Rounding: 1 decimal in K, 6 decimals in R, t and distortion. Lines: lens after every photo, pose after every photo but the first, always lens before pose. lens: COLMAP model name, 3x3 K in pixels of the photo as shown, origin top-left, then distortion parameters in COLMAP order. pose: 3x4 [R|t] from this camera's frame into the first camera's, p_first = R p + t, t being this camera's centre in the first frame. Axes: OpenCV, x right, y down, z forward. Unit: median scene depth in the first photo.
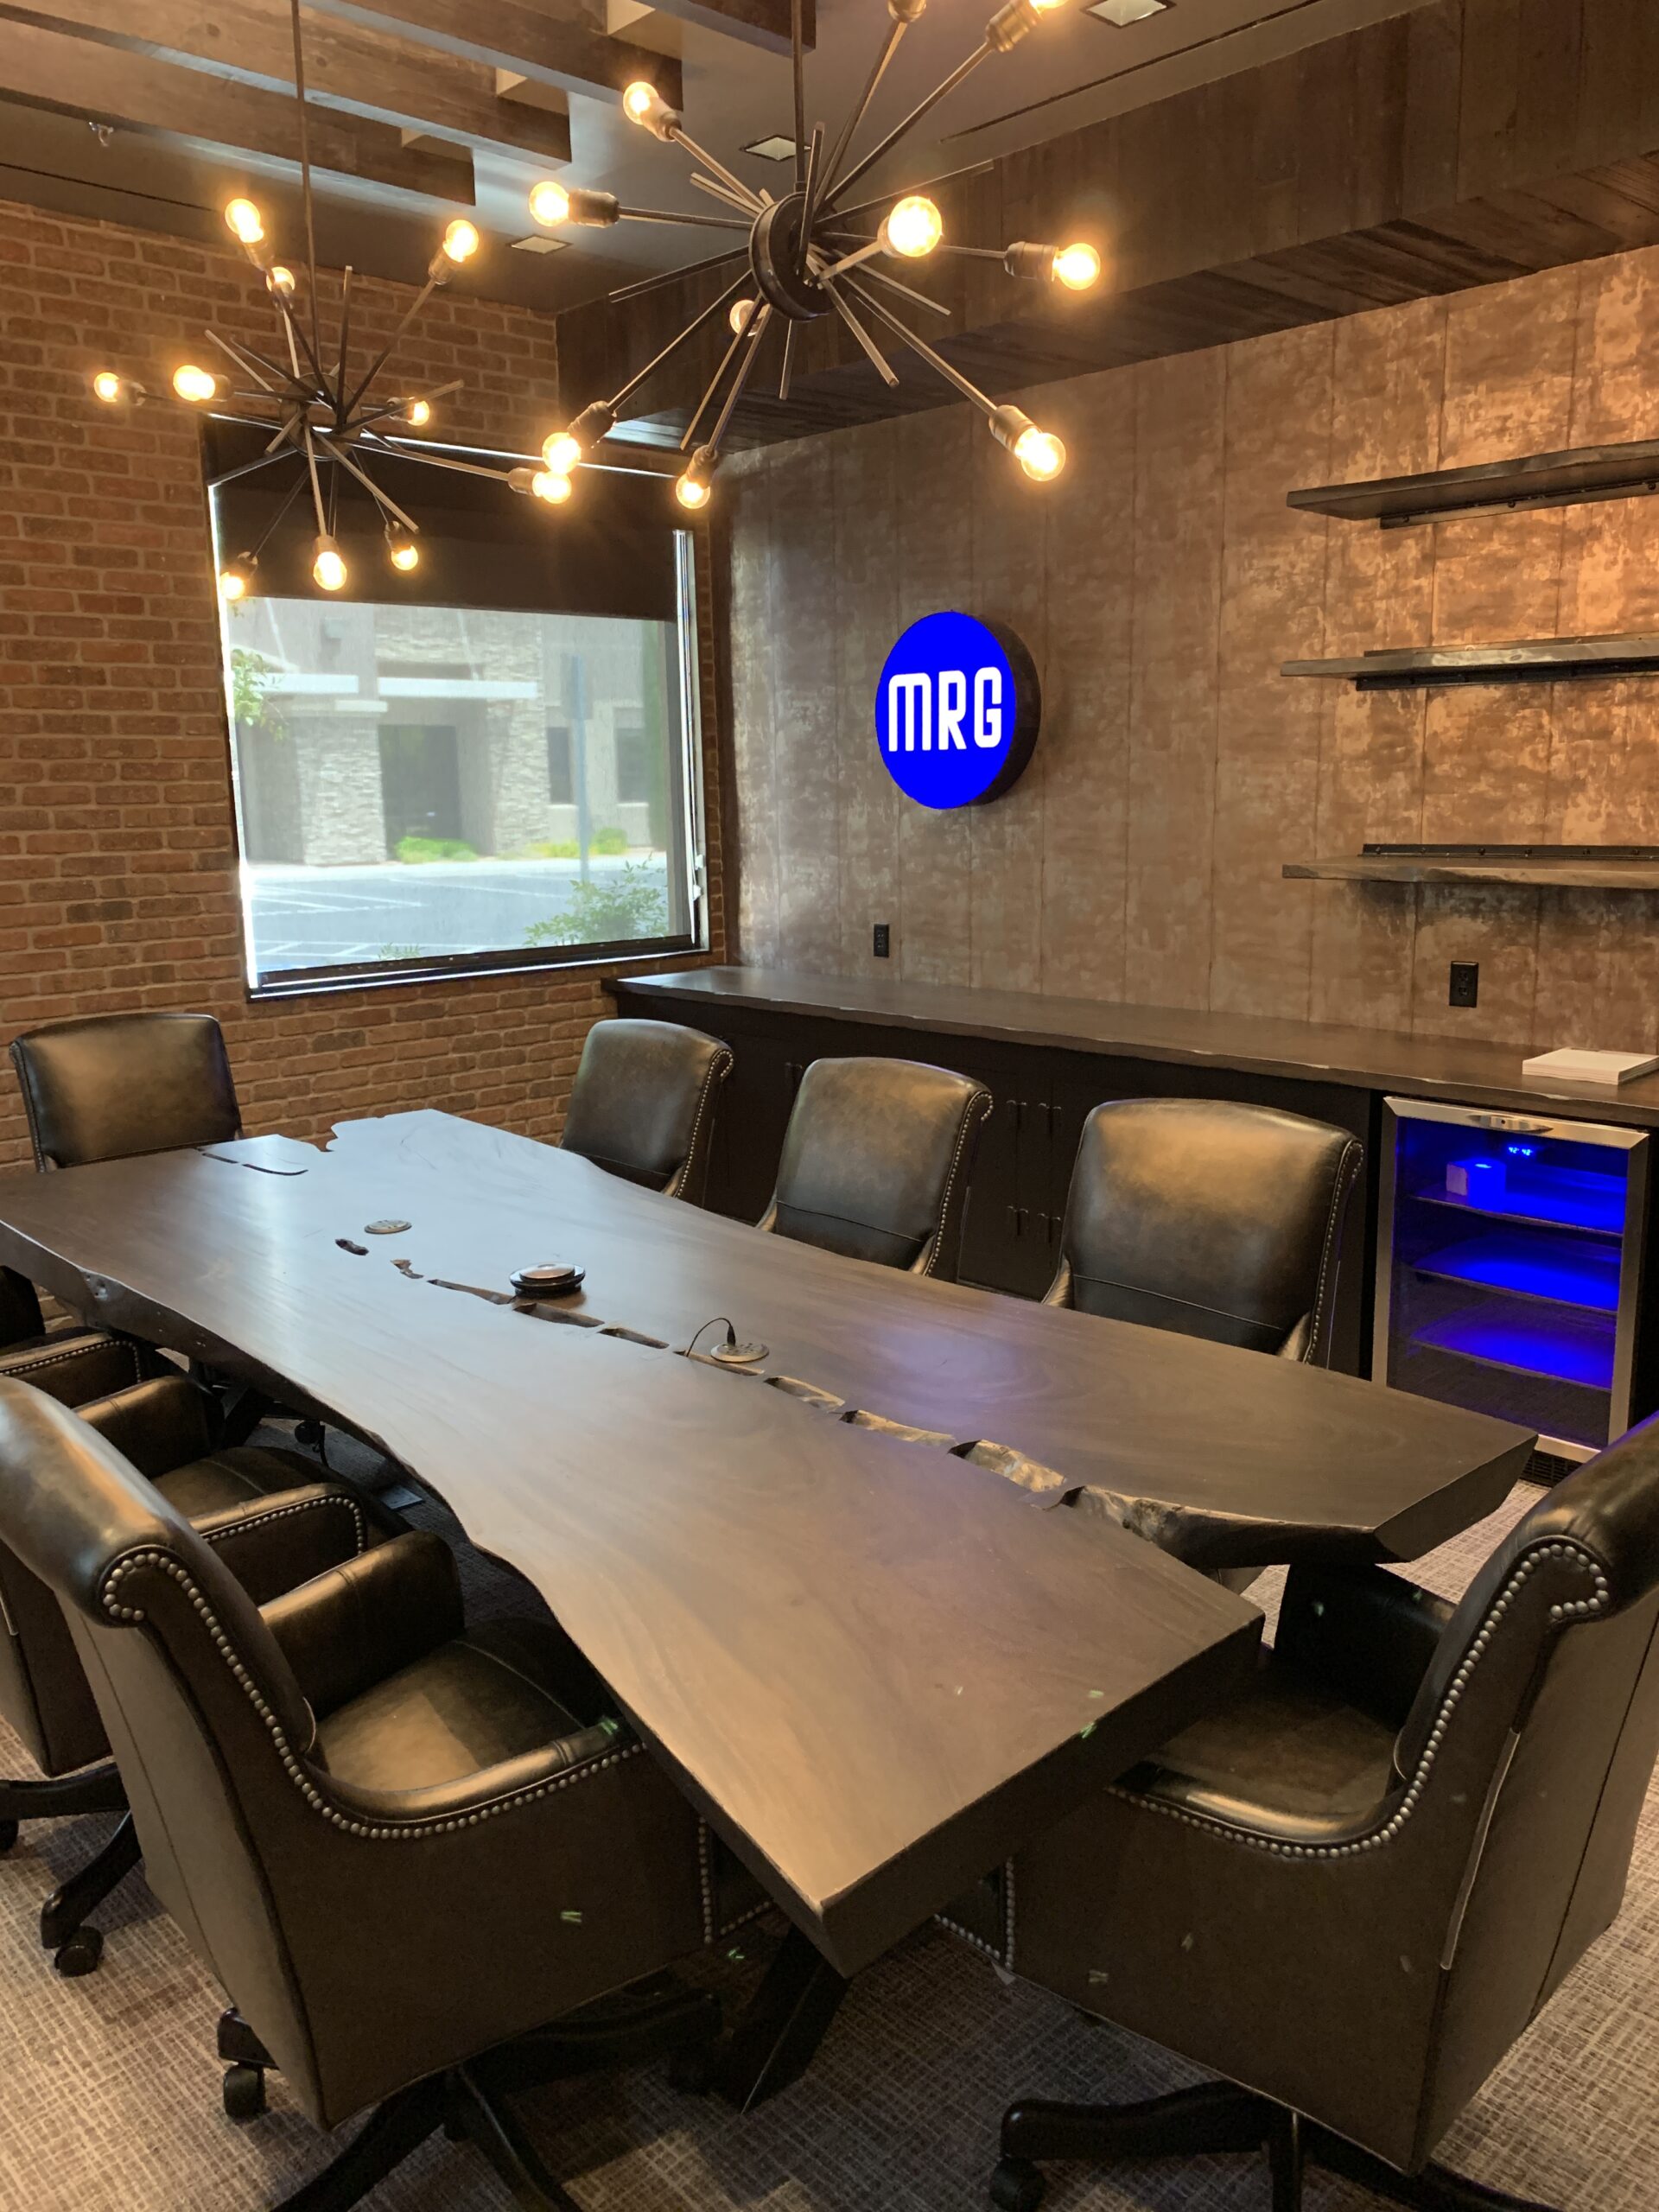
lens RADIAL K [[1707.7, 0, 818.3], [0, 1707.7, 1103.2], [0, 0, 1]] dist [0.005527, 0.001508]
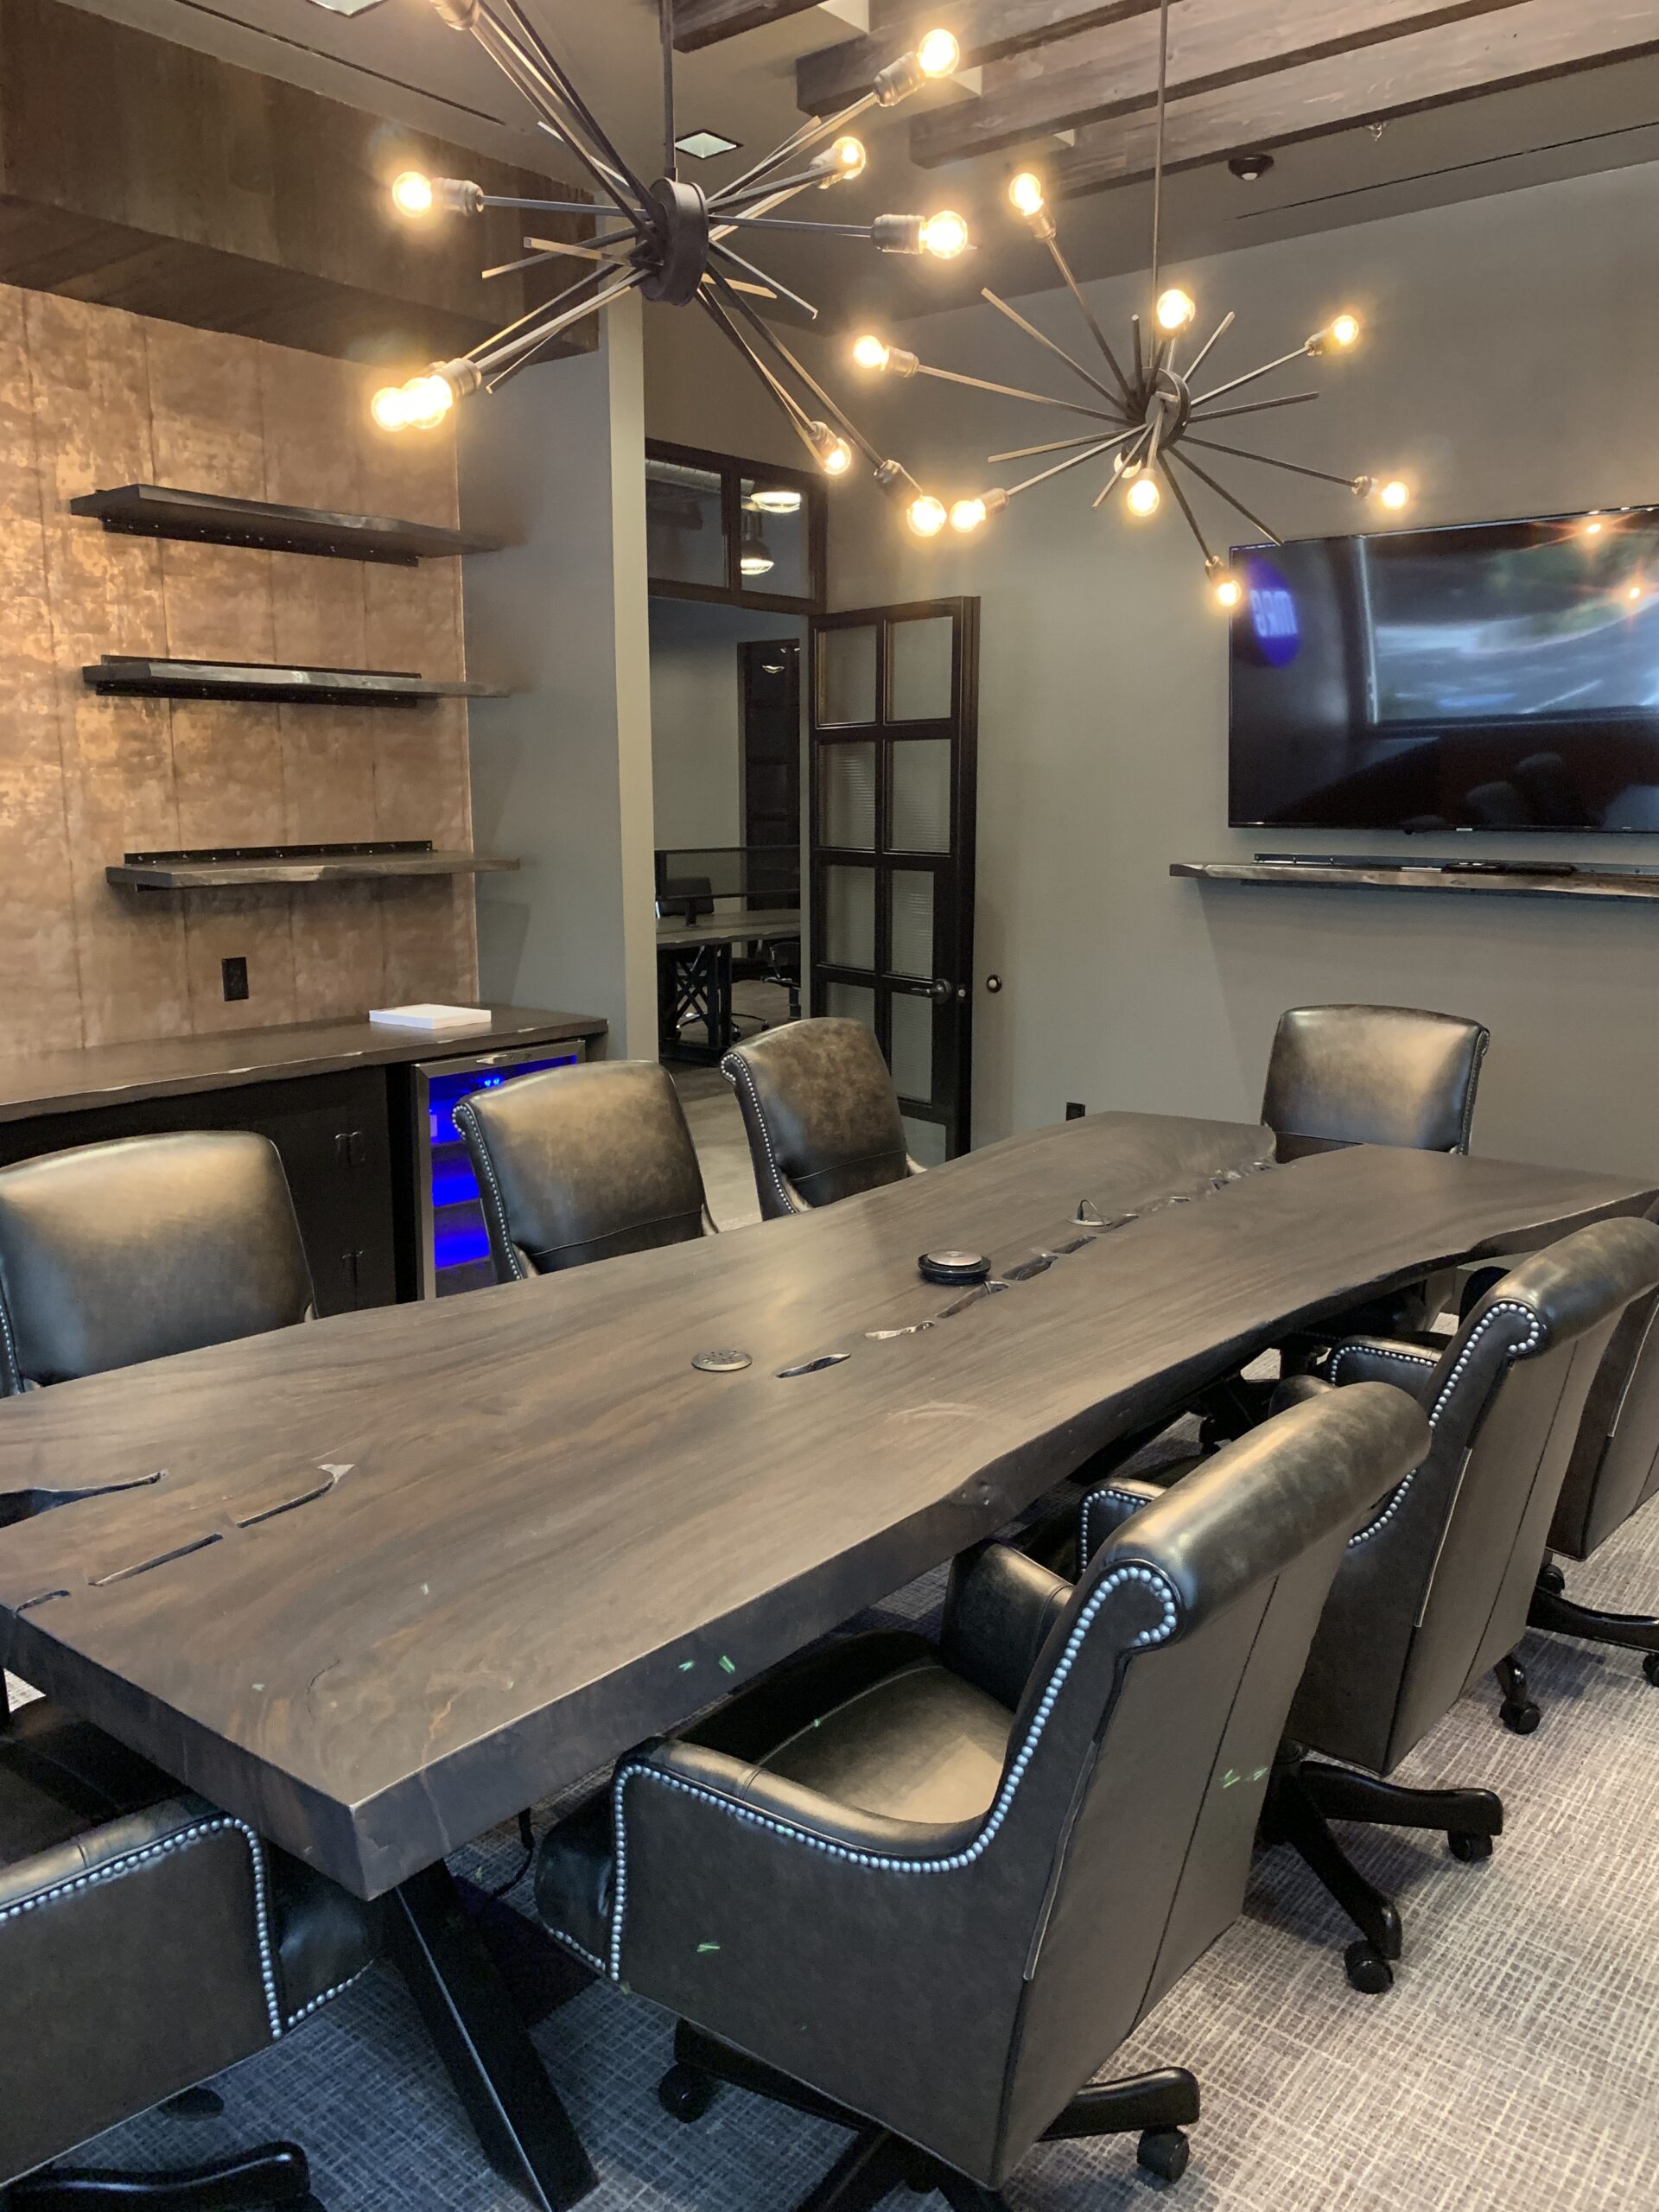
lens RADIAL K [[1707.7, 0, 818.3], [0, 1707.7, 1103.2], [0, 0, 1]] dist [0.005527, 0.001508]
pose [[-0.125455, -0.172755, 0.976942, -0.726814], [0.185625, 0.963245, 0.194171, -0.134047], [-0.974579, 0.205705, -0.088776, 0.751084]]
